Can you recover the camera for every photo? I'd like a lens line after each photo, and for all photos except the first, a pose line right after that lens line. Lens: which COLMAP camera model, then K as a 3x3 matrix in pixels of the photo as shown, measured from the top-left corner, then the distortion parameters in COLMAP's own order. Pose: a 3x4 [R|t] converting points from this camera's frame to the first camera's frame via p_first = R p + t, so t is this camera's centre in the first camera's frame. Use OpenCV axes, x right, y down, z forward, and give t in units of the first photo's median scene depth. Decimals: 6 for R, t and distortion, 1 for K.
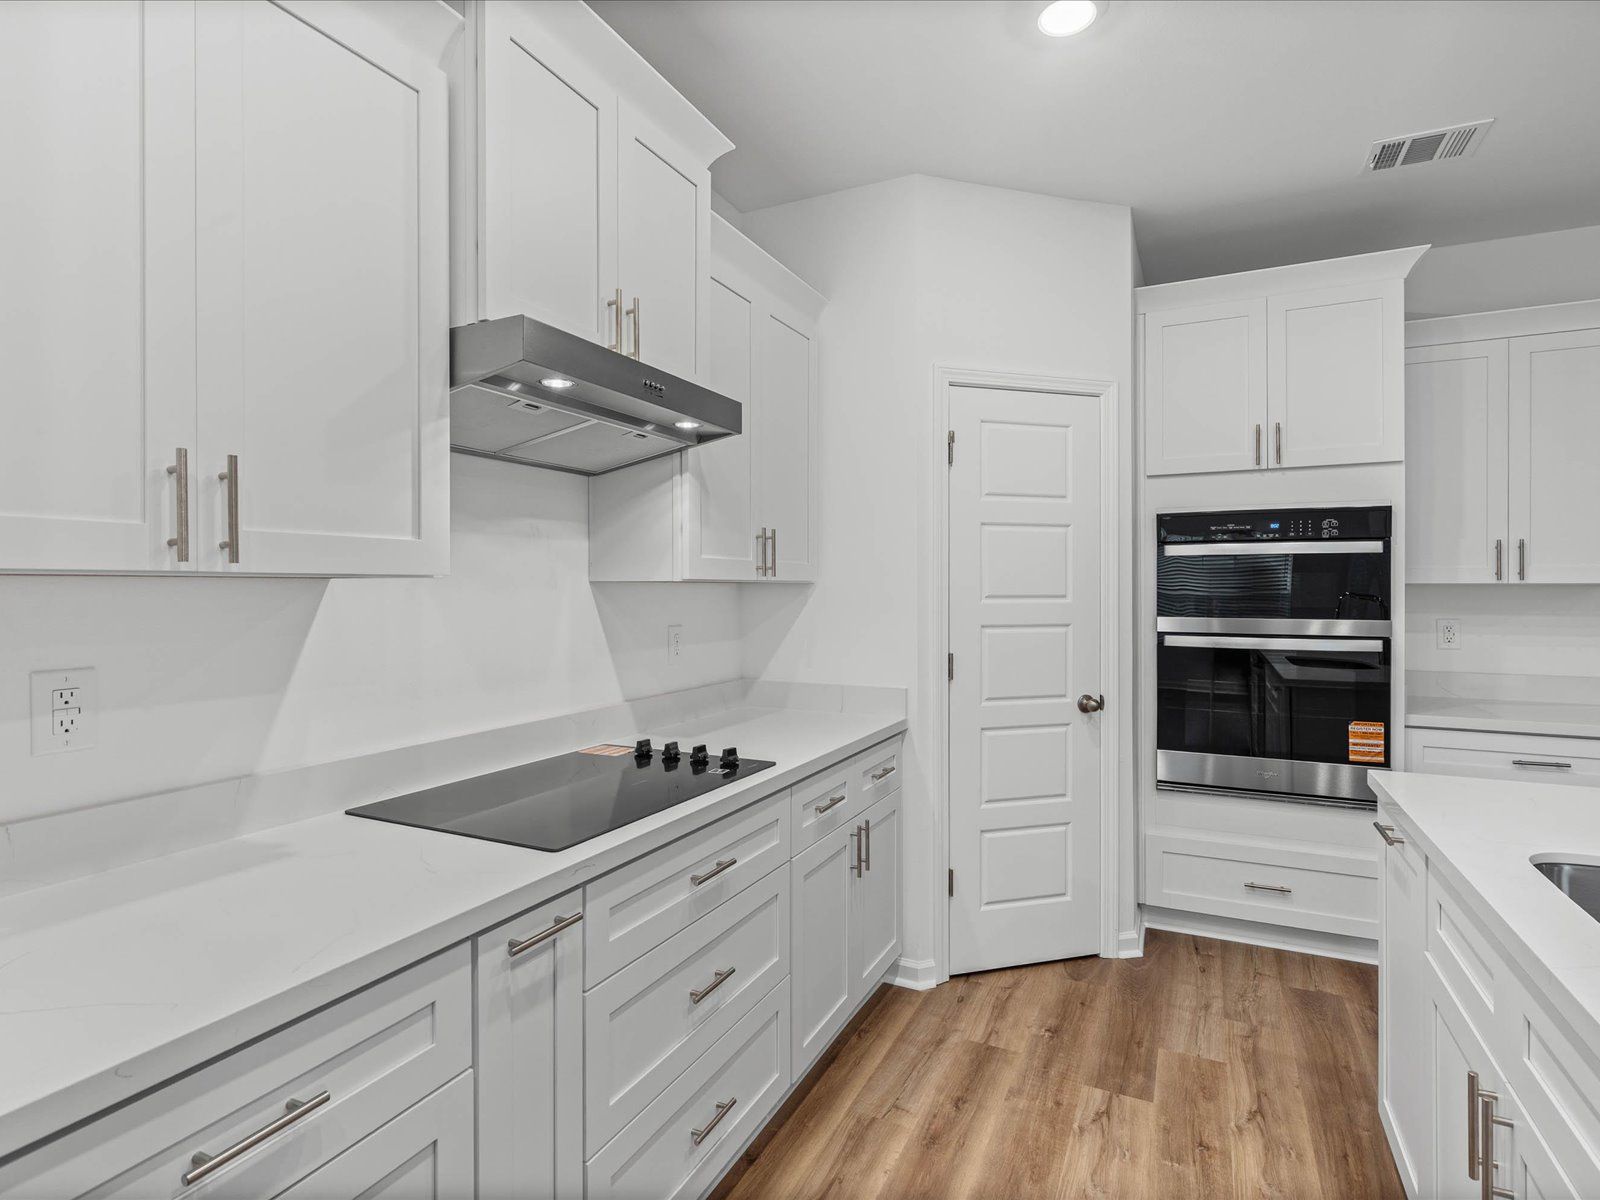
lens RADIAL K [[838.5, 0, 798.2], [0, 838.5, 594.6], [0, 0, 1]] dist [-0.003682, 0.000711]
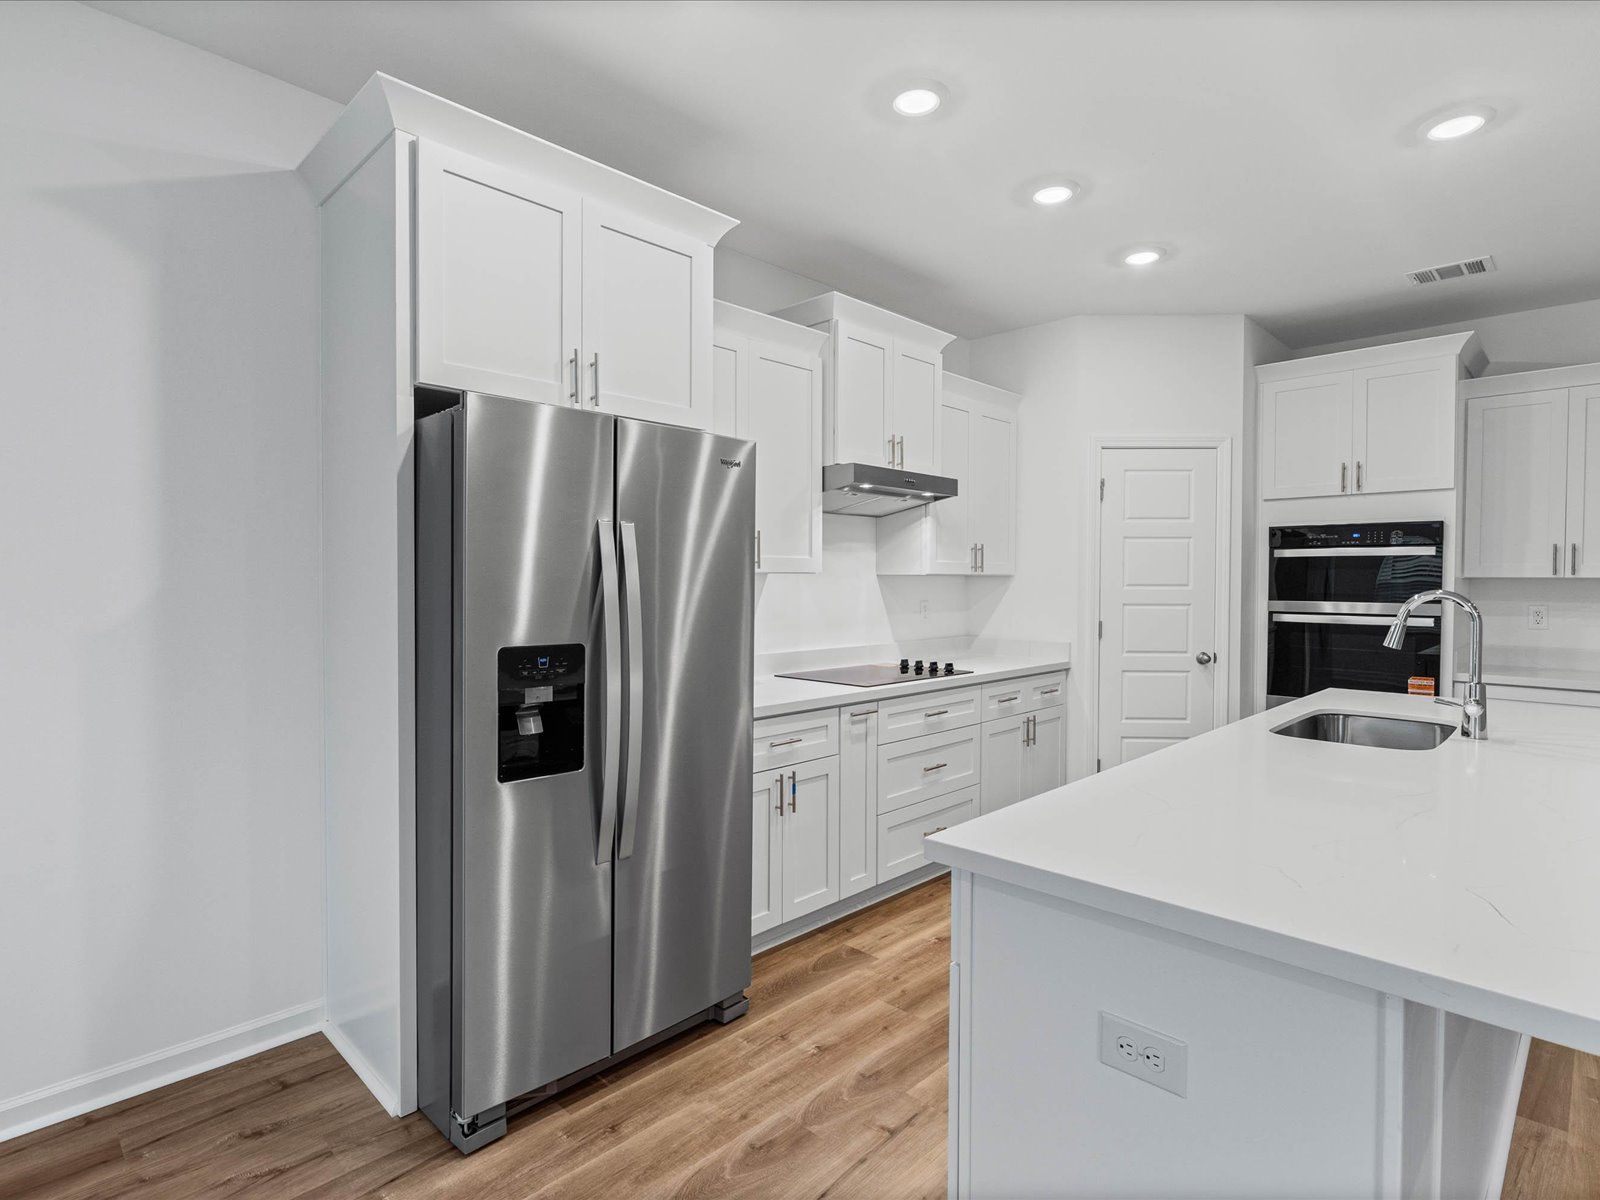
lens RADIAL K [[838.5, 0, 798.2], [0, 838.5, 594.6], [0, 0, 1]] dist [-0.003682, 0.000711]
pose [[0.949683, 0.009729, -0.313063, 0.145320], [-0.006445, 0.999913, 0.011524, 0.006857], [0.313148, -0.008926, 0.949662, -0.708161]]
